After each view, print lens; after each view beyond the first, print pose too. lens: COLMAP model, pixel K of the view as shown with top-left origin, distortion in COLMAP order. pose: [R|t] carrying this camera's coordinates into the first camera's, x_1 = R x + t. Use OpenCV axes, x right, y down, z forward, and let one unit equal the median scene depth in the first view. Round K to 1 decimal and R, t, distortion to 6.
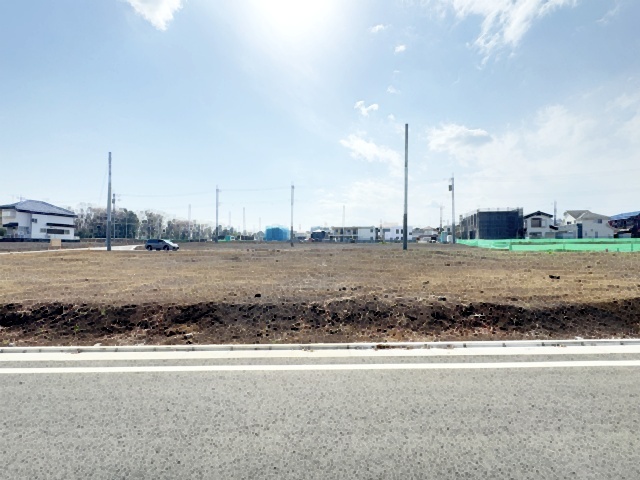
lens RADIAL K [[256.3, 0, 321.5], [0, 256.3, 236.9], [0, 0, 1]] dist [-0.000607, -0.000098]
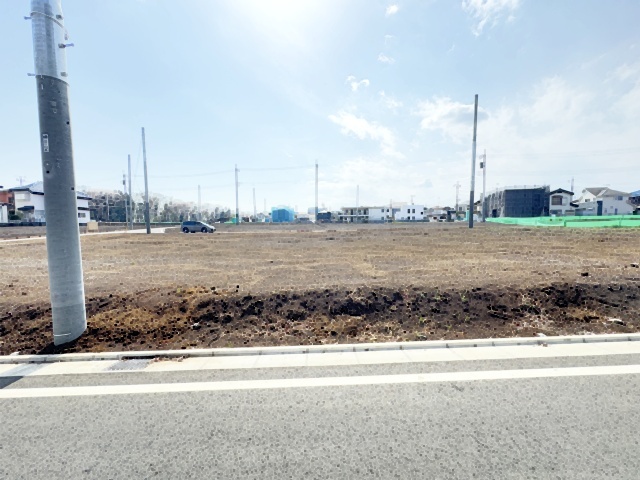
lens RADIAL K [[253.8, 0, 318.1], [0, 253.8, 247.9], [0, 0, 1]] dist [0.000626, 0.000209]
pose [[0.999722, -0.014547, 0.018530, -0.113423], [0.012289, 0.993099, 0.116635, 0.001720], [-0.020099, -0.116375, 0.993002, 0.014466]]
